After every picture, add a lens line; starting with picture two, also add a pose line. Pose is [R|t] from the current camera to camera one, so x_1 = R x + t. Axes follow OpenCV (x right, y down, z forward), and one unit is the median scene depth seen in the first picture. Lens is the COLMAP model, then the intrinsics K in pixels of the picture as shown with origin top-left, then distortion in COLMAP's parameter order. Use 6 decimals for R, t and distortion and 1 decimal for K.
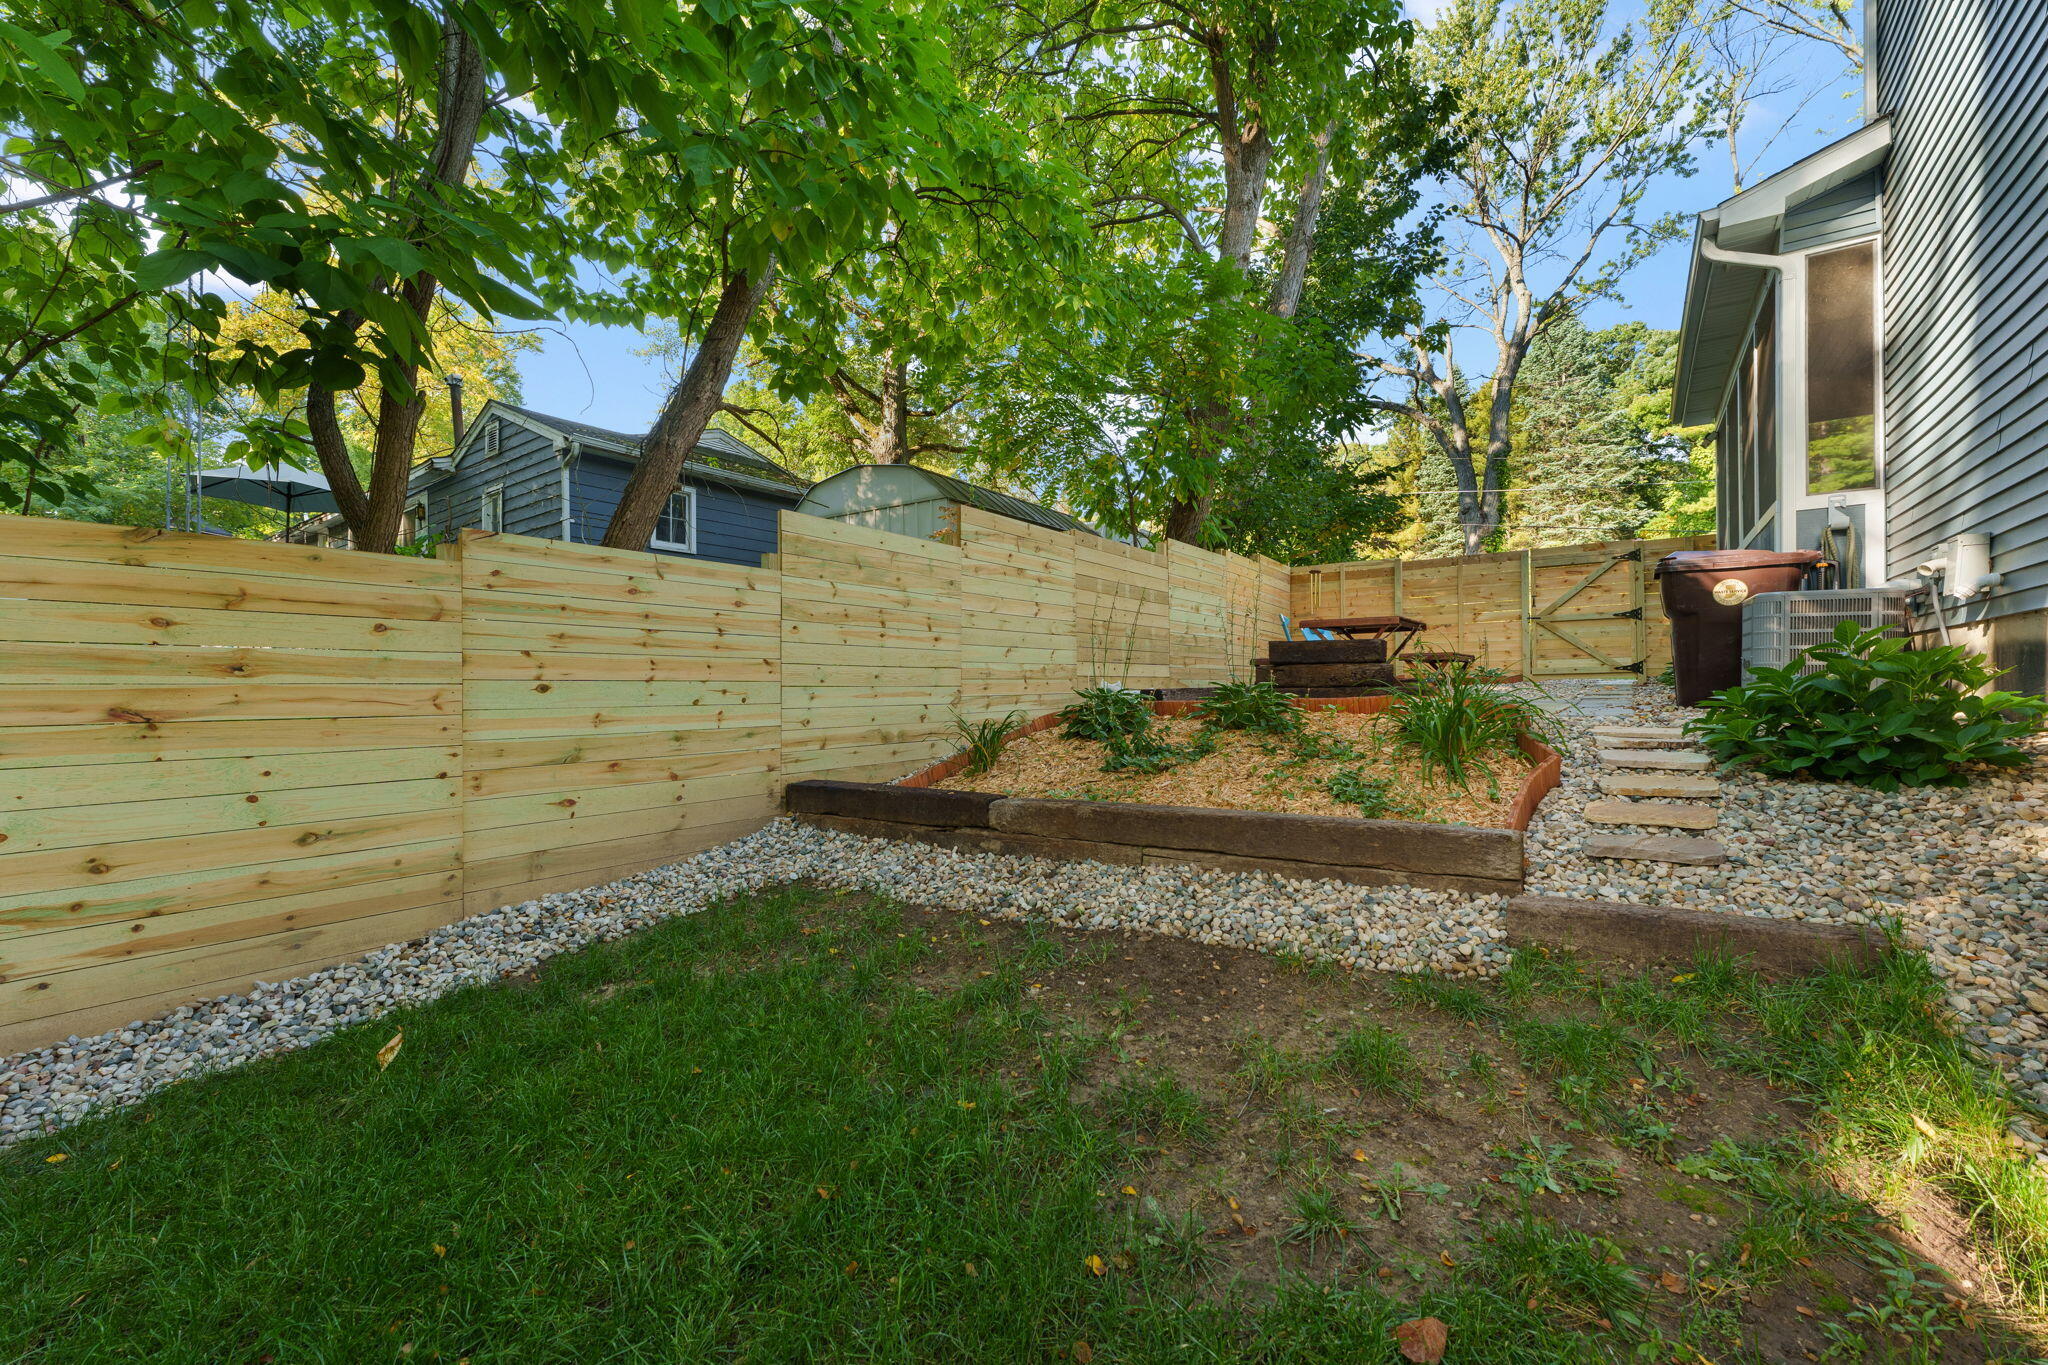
lens RADIAL K [[827.9, 0, 1016.2], [0, 827.9, 688.6], [0, 0, 1]] dist [-0.003827, 0.001125]
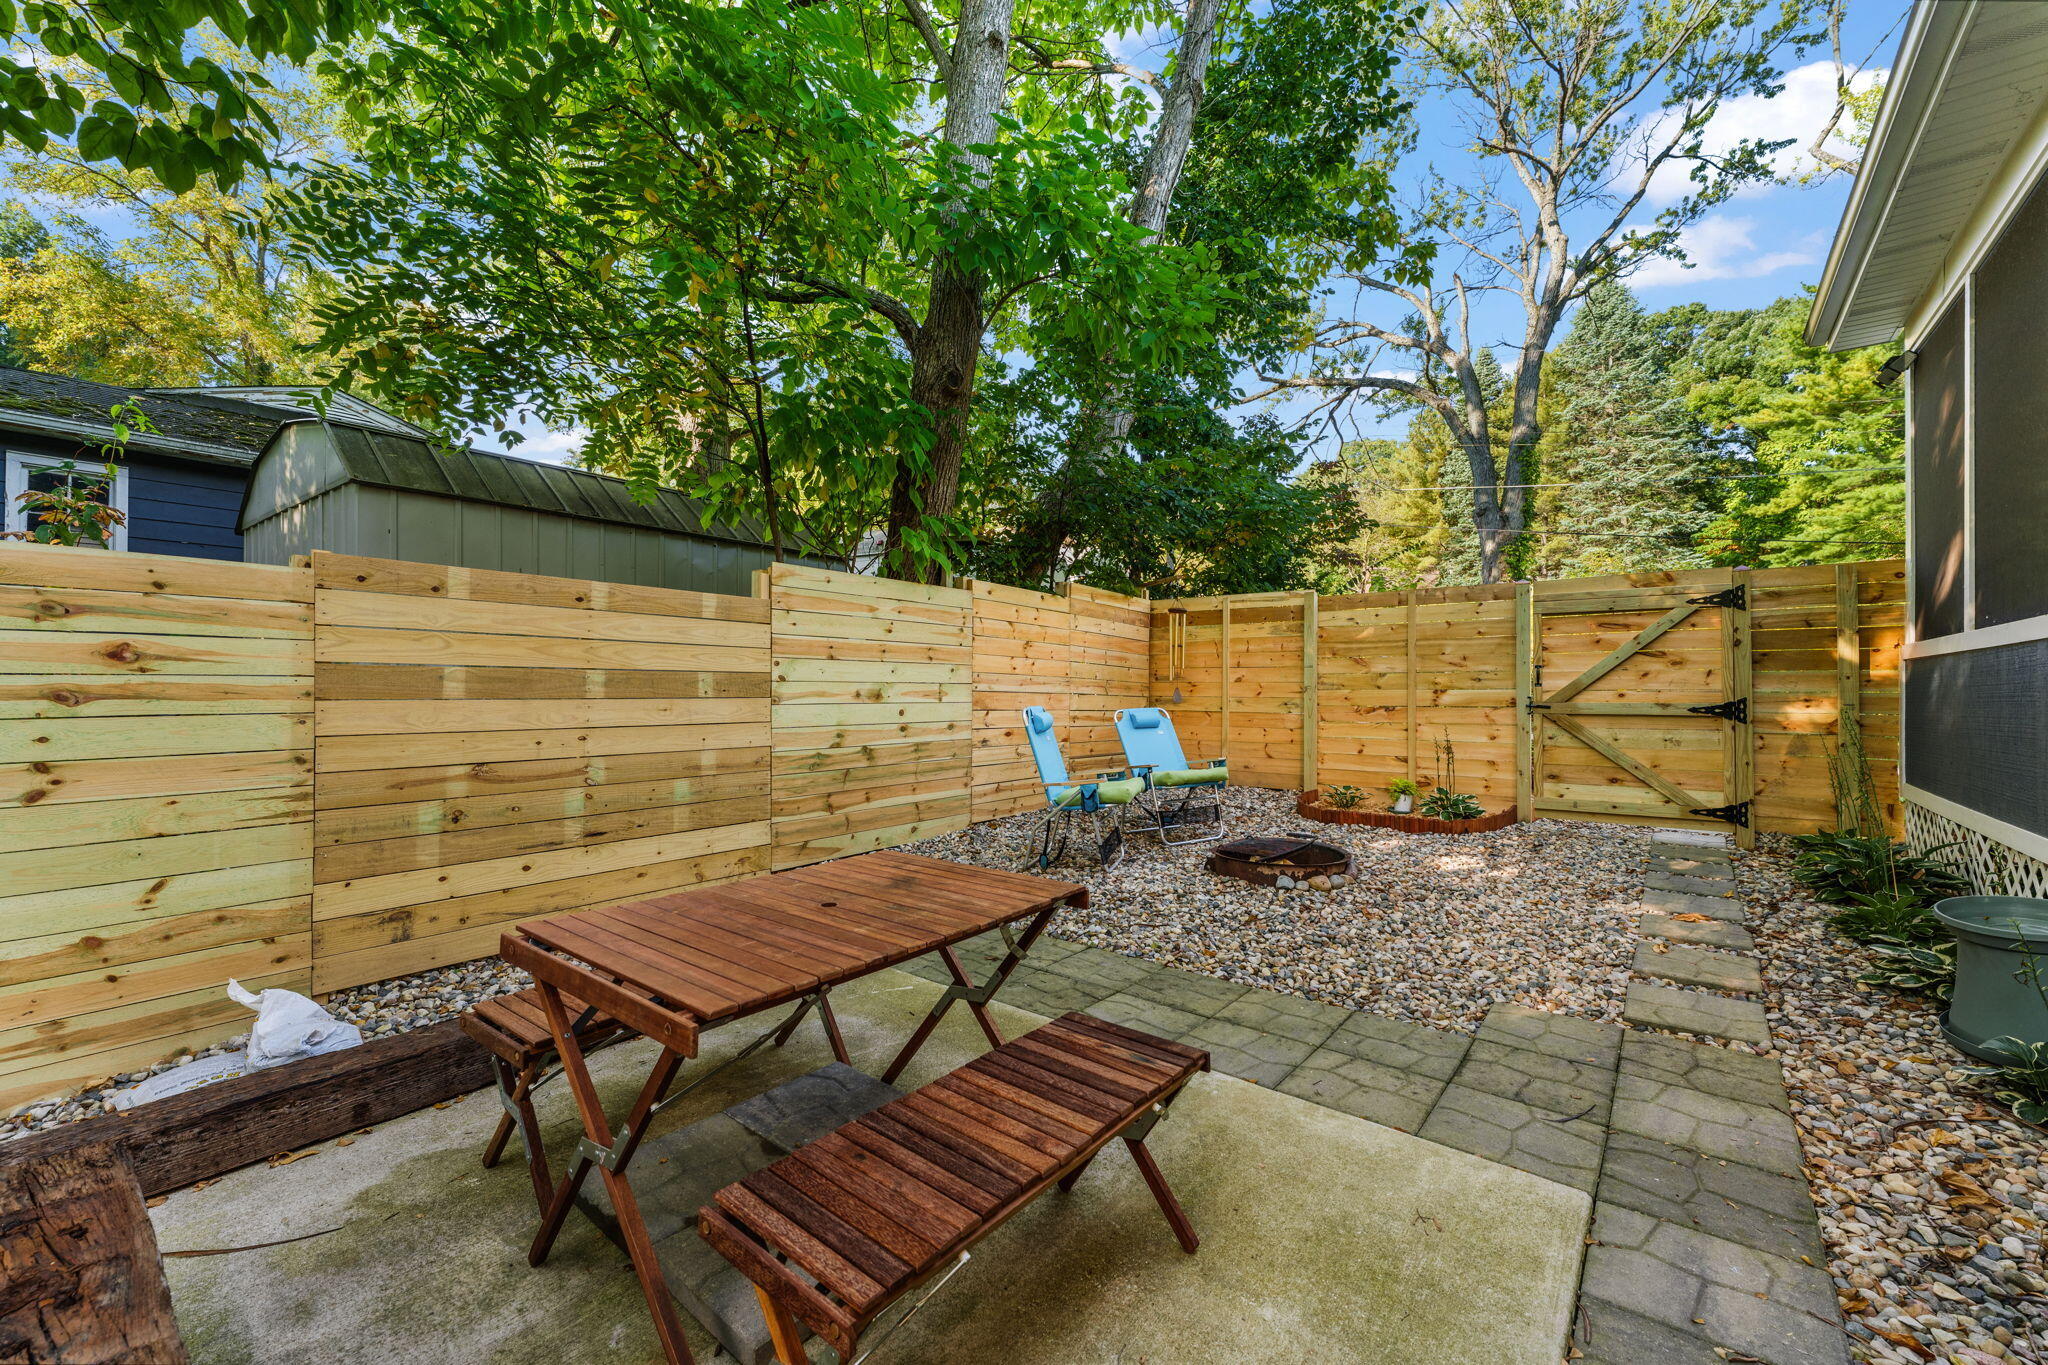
lens RADIAL K [[827.9, 0, 1017.2], [0, 827.9, 685.6], [0, 0, 1]] dist [-0.003827, 0.001125]
pose [[0.999245, 0.012629, -0.036730, 0.117934], [-0.012734, 0.999915, -0.002620, -0.036582], [0.036693, 0.003085, 0.999322, 0.172135]]
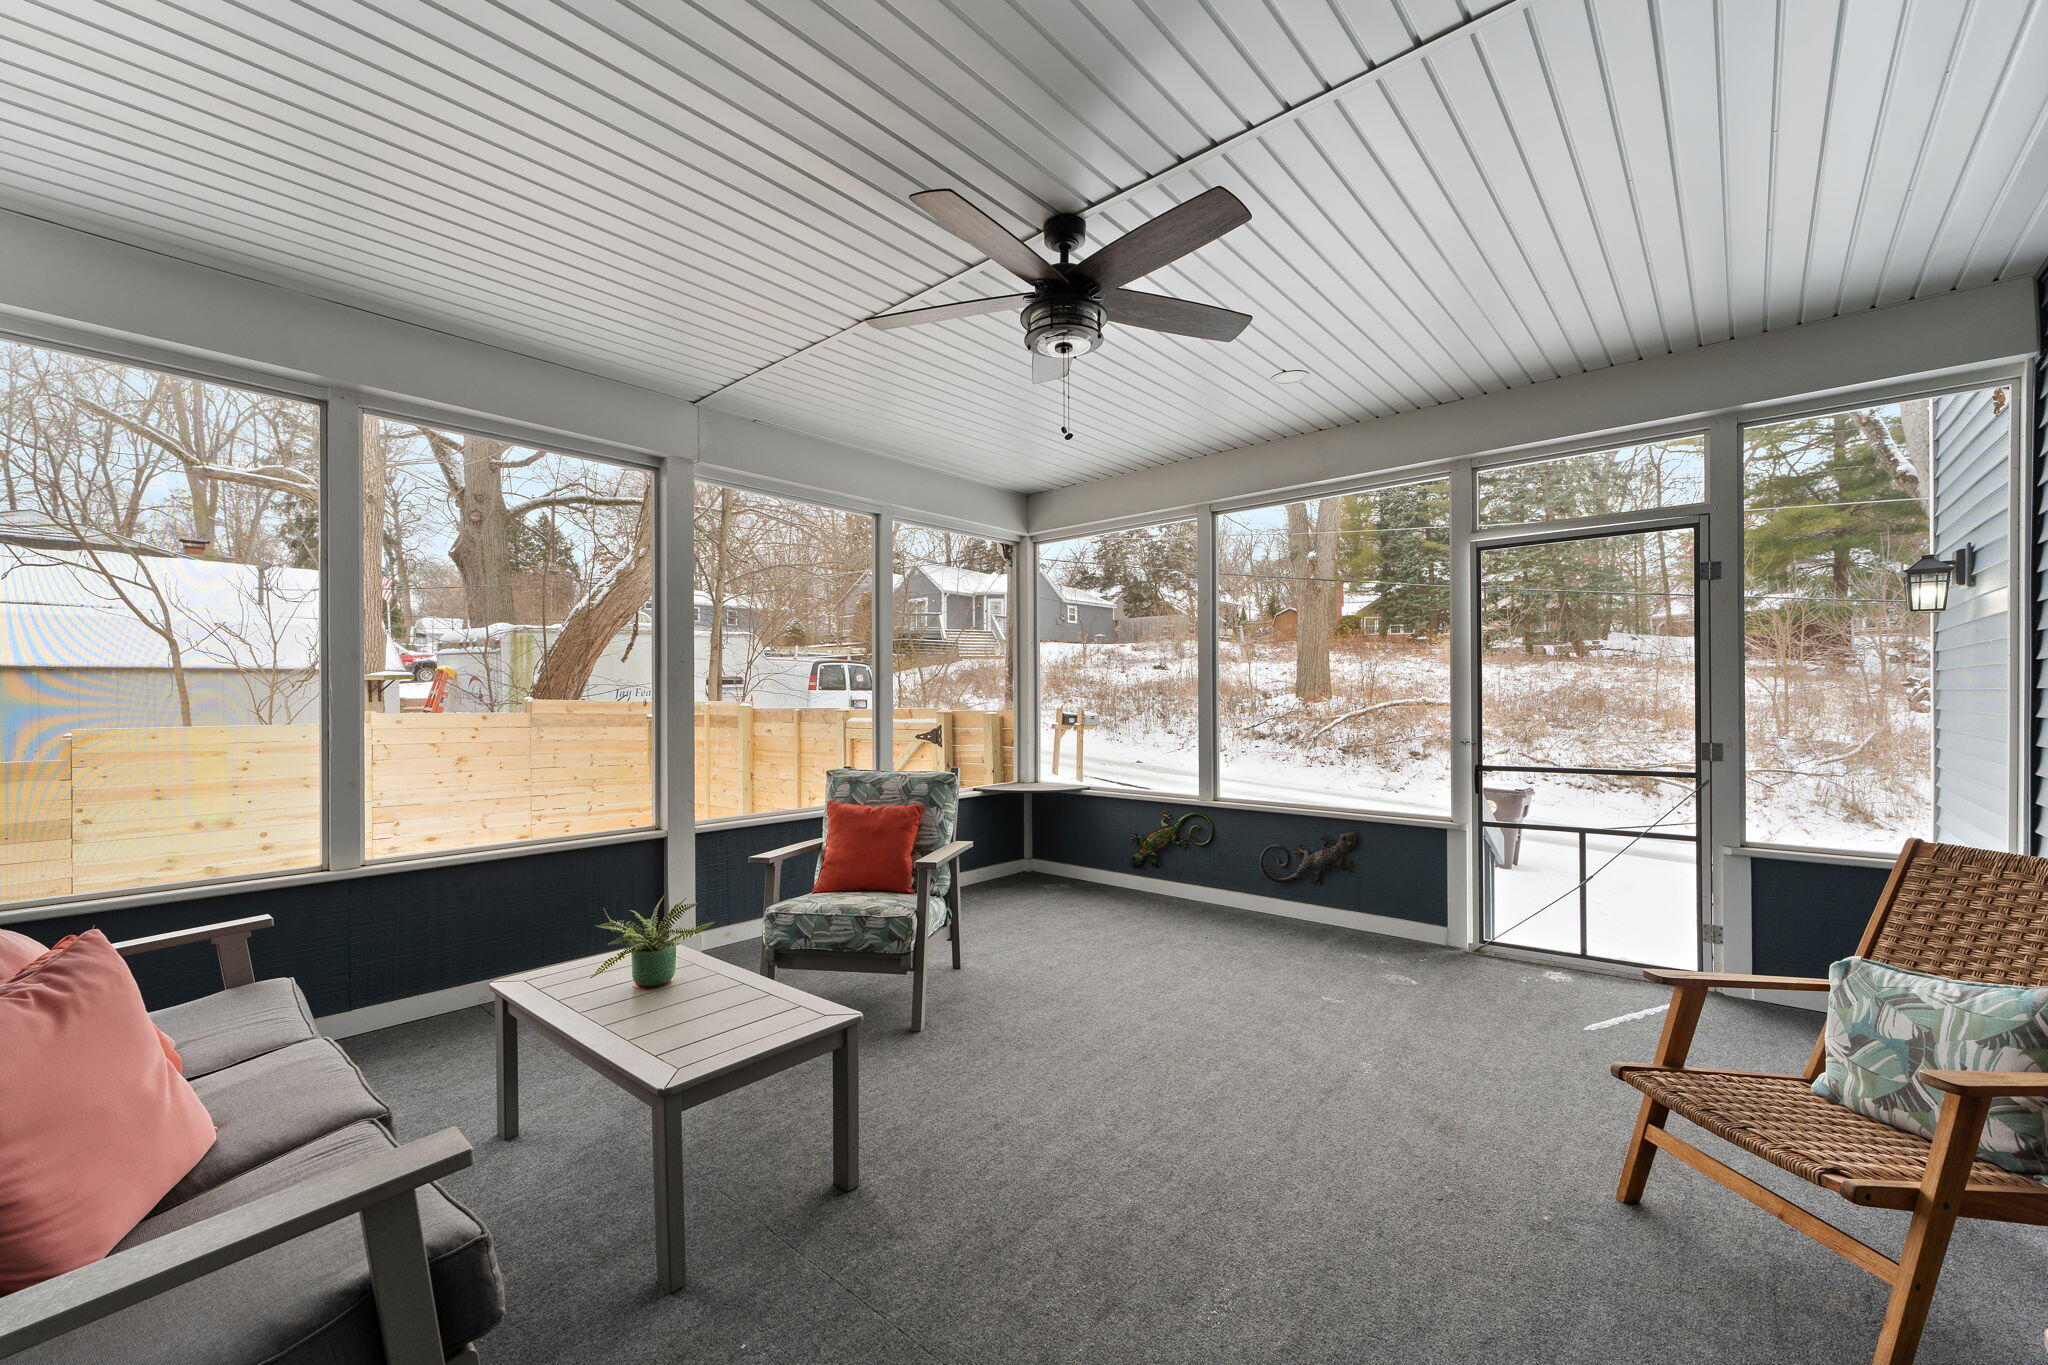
lens RADIAL K [[827.9, 0, 1023.9], [0, 827.9, 695.9], [0, 0, 1]] dist [-0.003827, 0.001125]
pose [[0.998271, 0.003211, -0.058699, 0.314684], [-0.003299, 0.999994, -0.001395, -0.070487], [0.058694, 0.001586, 0.998275, 0.142829]]
